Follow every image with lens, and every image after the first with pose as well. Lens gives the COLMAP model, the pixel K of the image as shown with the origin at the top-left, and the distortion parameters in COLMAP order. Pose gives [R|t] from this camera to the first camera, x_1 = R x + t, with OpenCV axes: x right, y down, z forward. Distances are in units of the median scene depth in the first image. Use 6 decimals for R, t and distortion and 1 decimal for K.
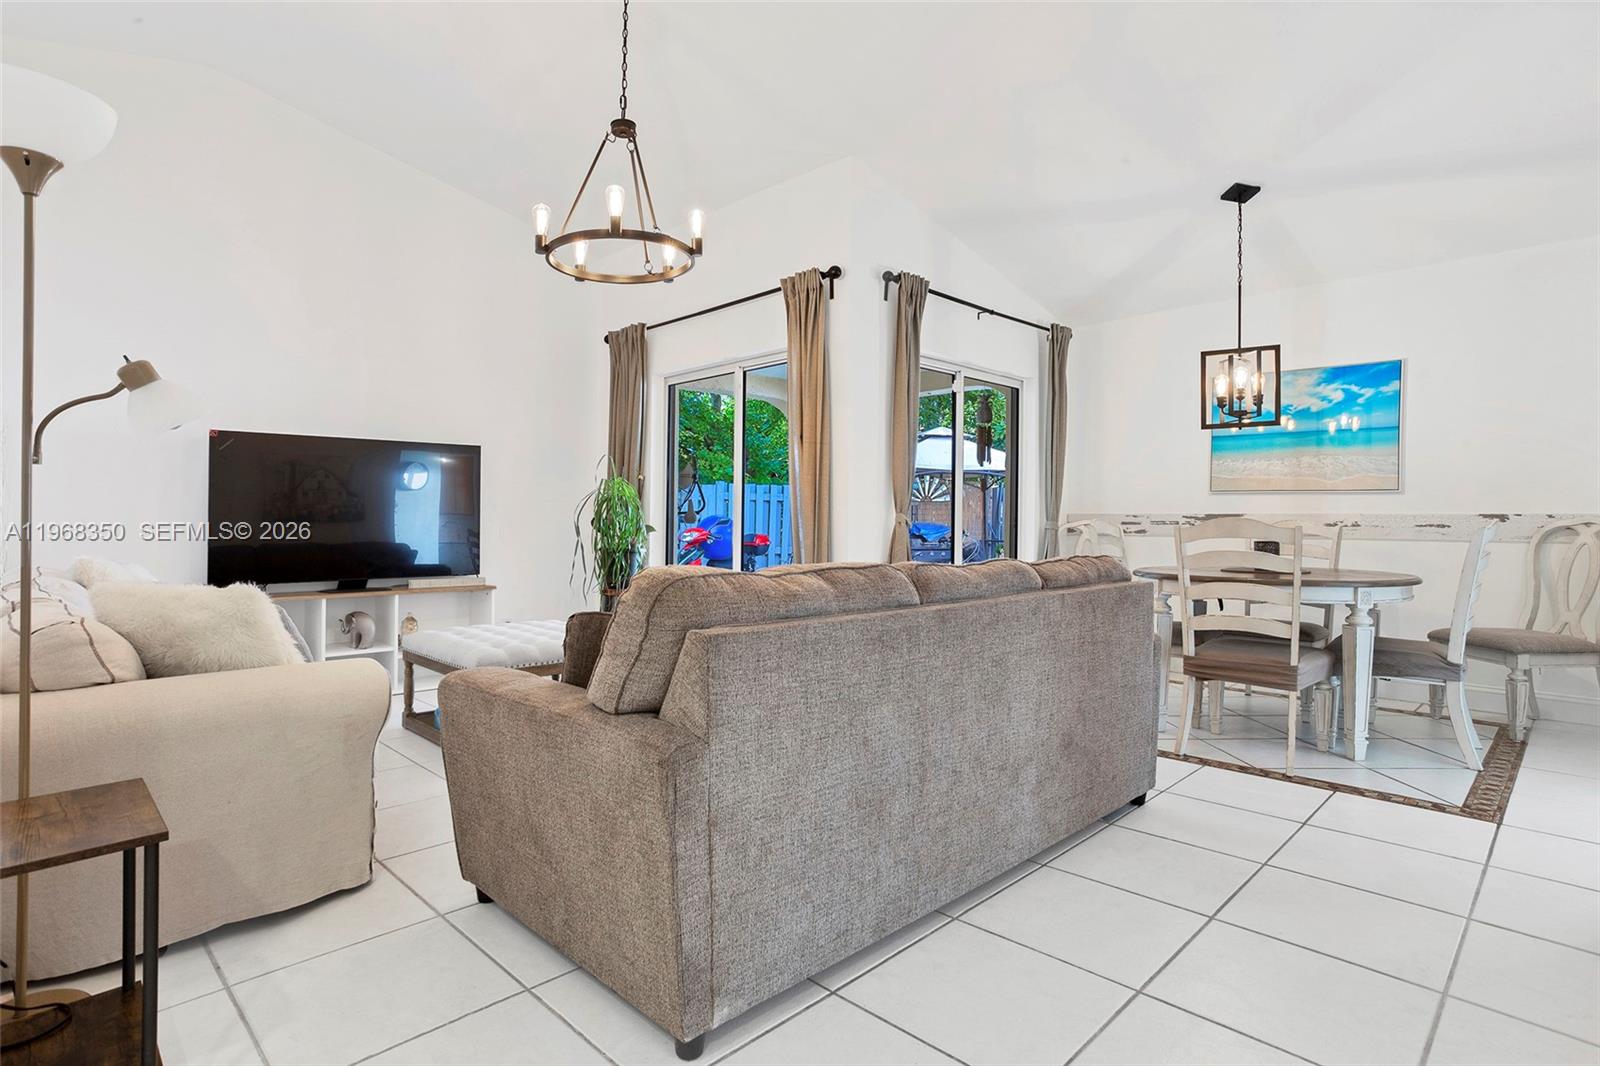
lens RADIAL K [[810.5, 0, 804.8], [0, 810.5, 528.4], [0, 0, 1]] dist [-0.002275, -0.000106]
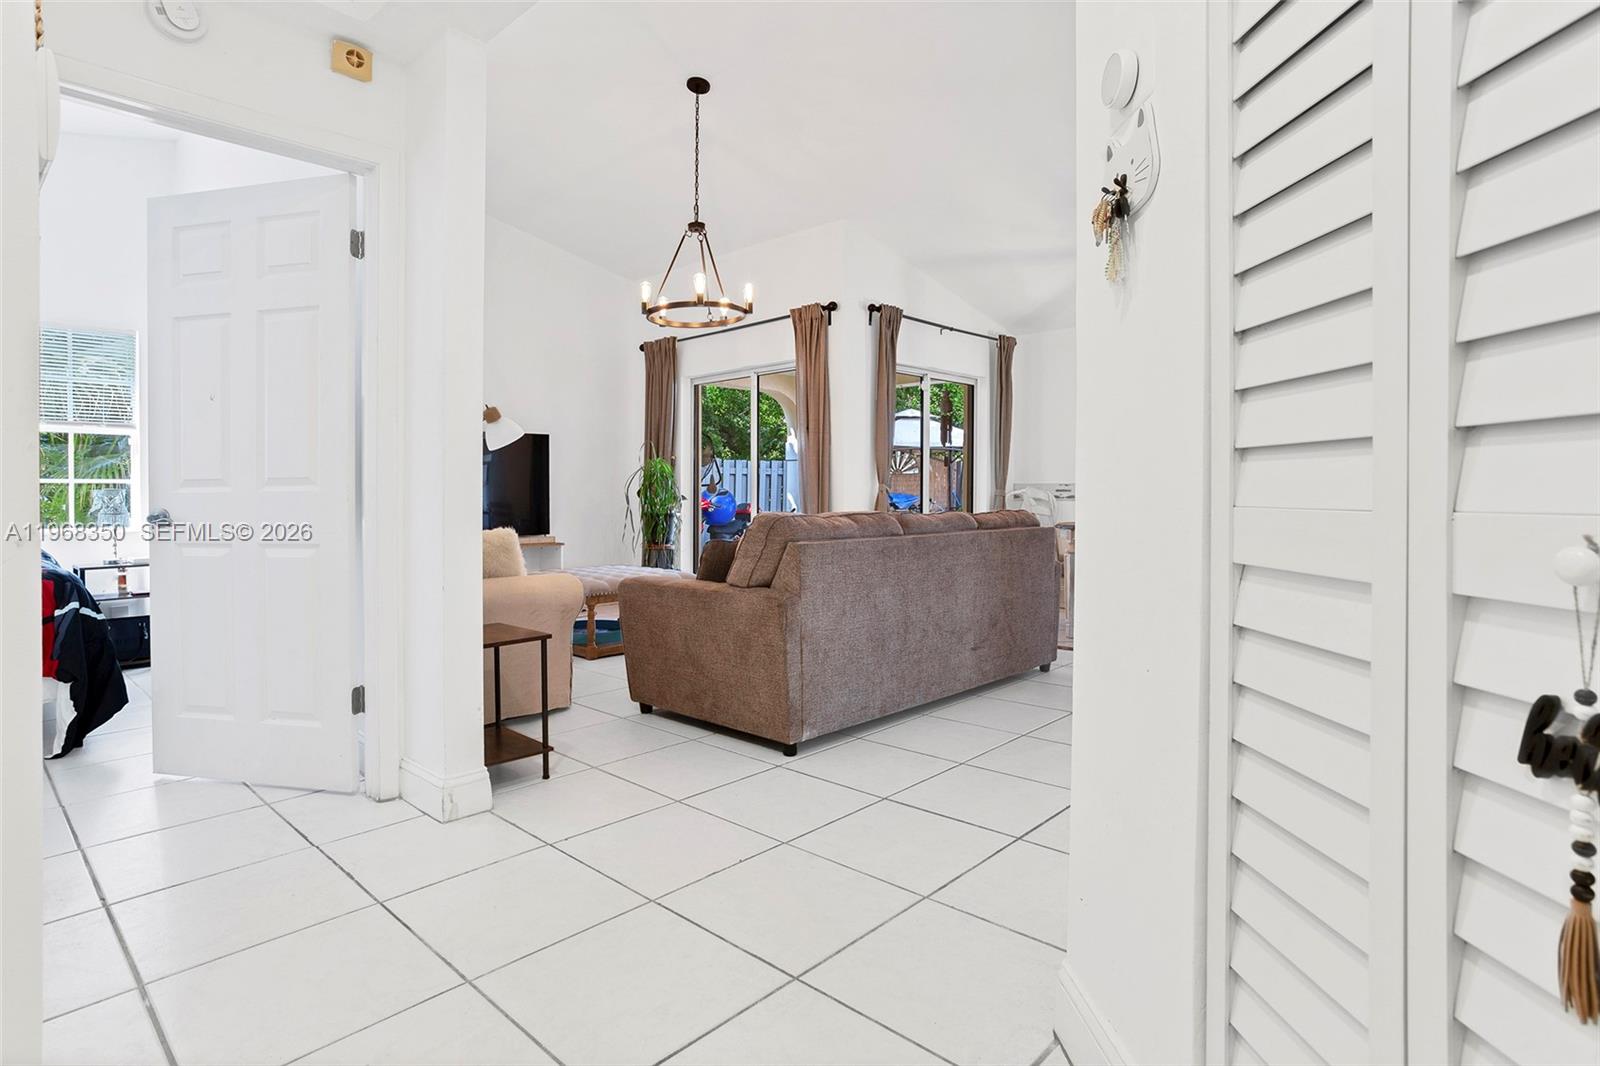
lens RADIAL K [[810.5, 0, 719.0], [0, 810.5, 503.7], [0, 0, 1]] dist [-0.002275, -0.000106]
pose [[0.997923, -0.006159, -0.064119, -0.066090], [0.006368, 0.999975, 0.003061, 0.008148], [0.064098, -0.003463, 0.997938, -0.357210]]
